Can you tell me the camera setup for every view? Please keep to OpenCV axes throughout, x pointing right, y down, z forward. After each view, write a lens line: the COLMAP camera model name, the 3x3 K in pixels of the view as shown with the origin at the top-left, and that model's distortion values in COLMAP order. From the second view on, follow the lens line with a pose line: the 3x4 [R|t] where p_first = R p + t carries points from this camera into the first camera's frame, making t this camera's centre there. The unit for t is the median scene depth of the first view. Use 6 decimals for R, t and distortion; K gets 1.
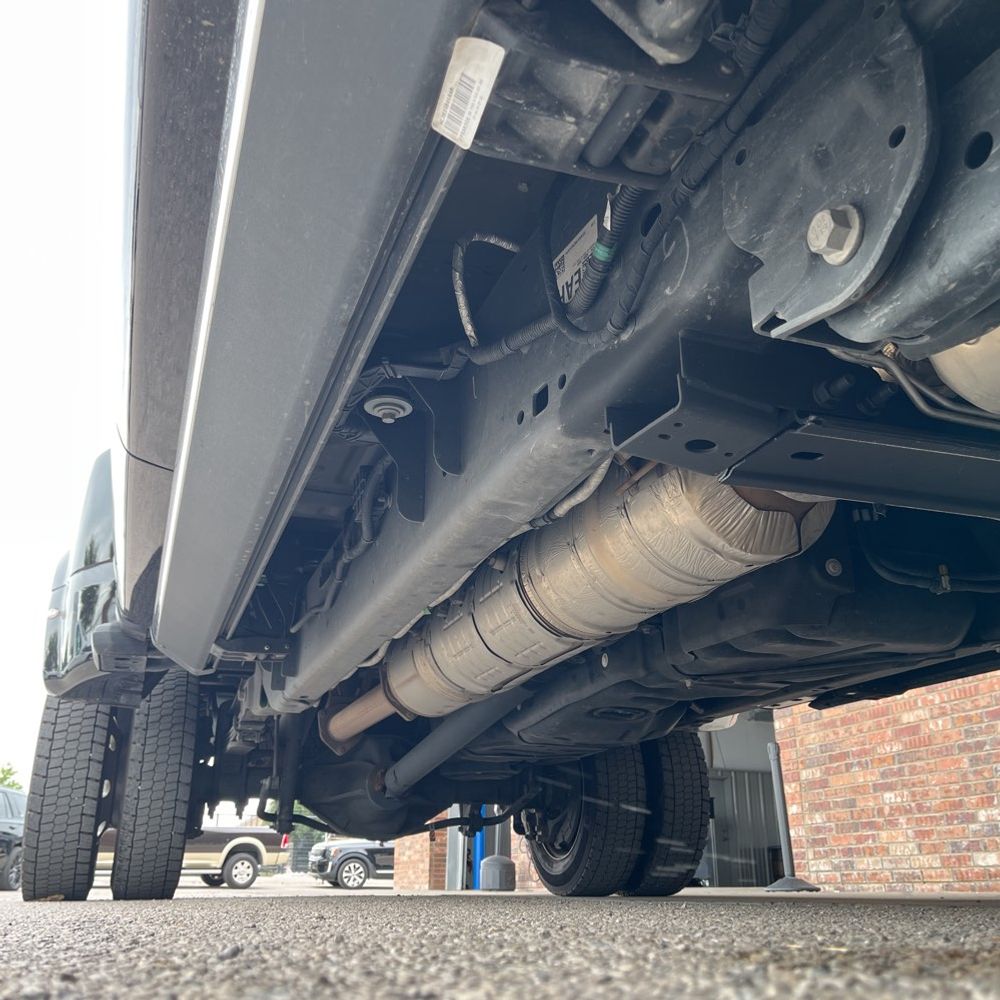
lens RADIAL K [[1034.8, 0, 500.6], [0, 1034.8, 495.7], [0, 0, 1]] dist [0.021609, 0.000000]
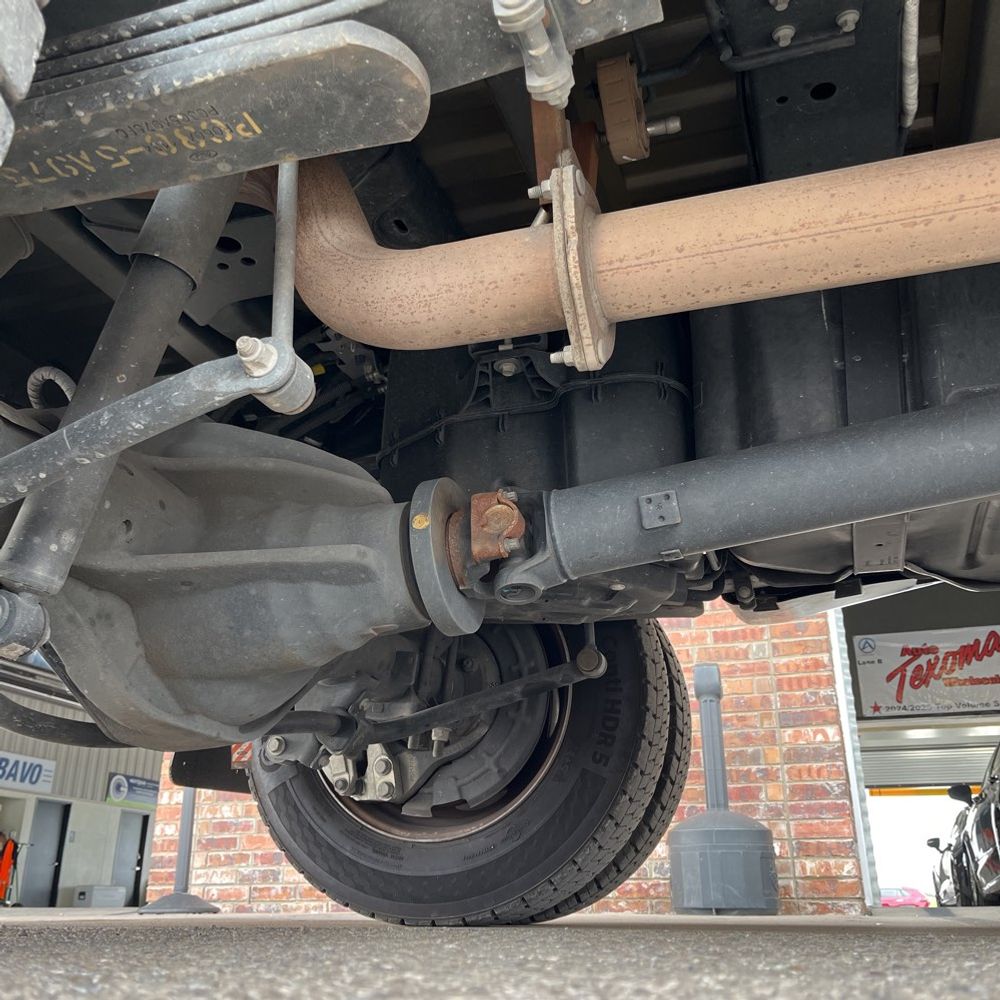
lens RADIAL K [[1034.8, 0, 500.0], [0, 1034.8, 498.4], [0, 0, 1]] dist [0.021609, 0.000000]
pose [[0.607445, 0.293794, 0.738035, -0.177357], [-0.282135, 0.948310, -0.145286, 0.157795], [-0.742570, -0.119972, 0.658936, 0.414718]]
